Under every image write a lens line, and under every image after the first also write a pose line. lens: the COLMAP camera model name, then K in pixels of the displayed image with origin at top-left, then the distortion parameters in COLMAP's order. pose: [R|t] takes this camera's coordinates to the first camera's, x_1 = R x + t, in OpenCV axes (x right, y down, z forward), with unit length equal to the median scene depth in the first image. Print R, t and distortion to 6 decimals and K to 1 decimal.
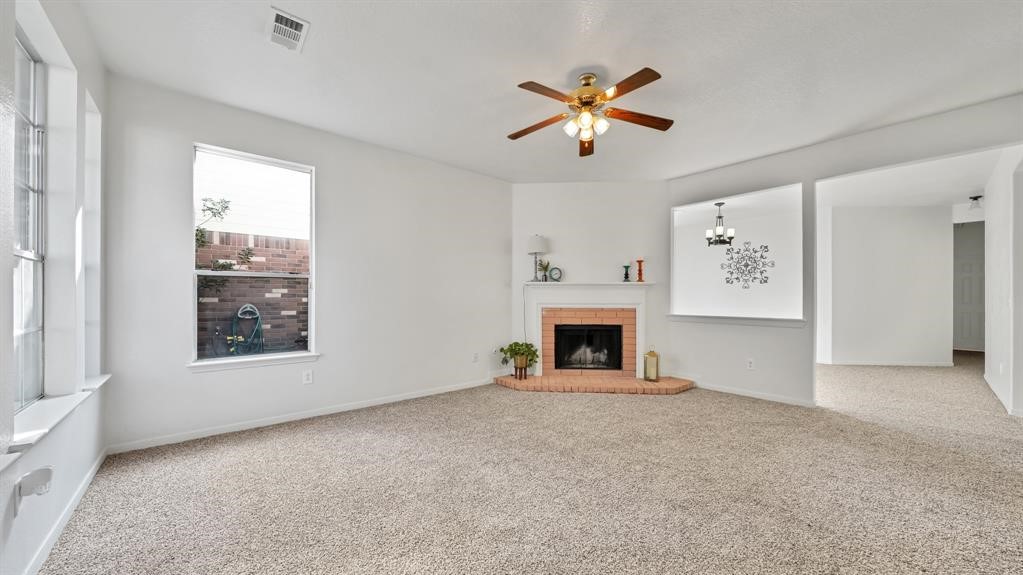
lens RADIAL K [[362.5, 0, 513.1], [0, 362.5, 296.0], [0, 0, 1]] dist [0.000659, 0.000043]
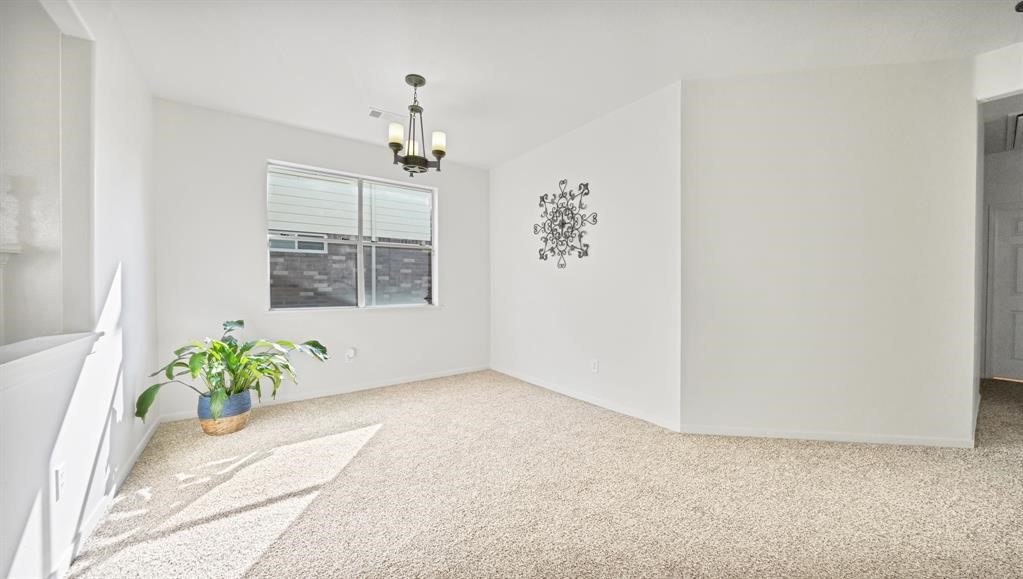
lens RADIAL K [[361.9, 0, 514.3], [0, 361.9, 287.0], [0, 0, 1]] dist [-0.000675, 0.000019]
pose [[0.996587, -0.003336, -0.082481, 0.620409], [0.003780, 0.999979, 0.005230, 0.004489], [0.082461, -0.005524, 0.996579, 0.468135]]
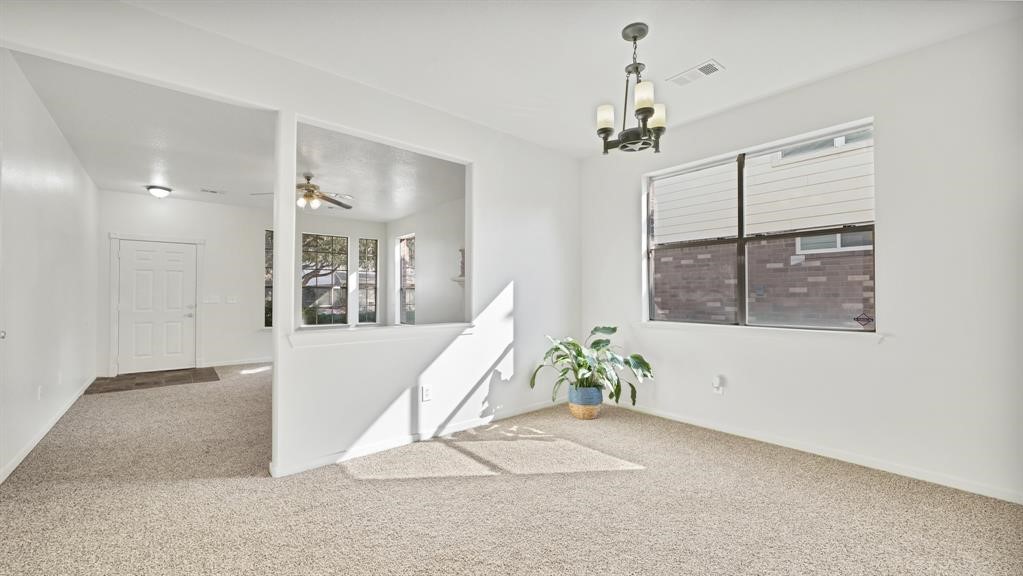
lens RADIAL K [[406.2, 0, 514.0], [0, 406.2, 287.8], [0, 0, 1]] dist [-0.008623, -0.000008]
pose [[0.003423, -0.017056, -0.999849, 0.808174], [0.001833, 0.999853, -0.017049, 0.001808], [0.999992, -0.001774, 0.003454, 0.738205]]
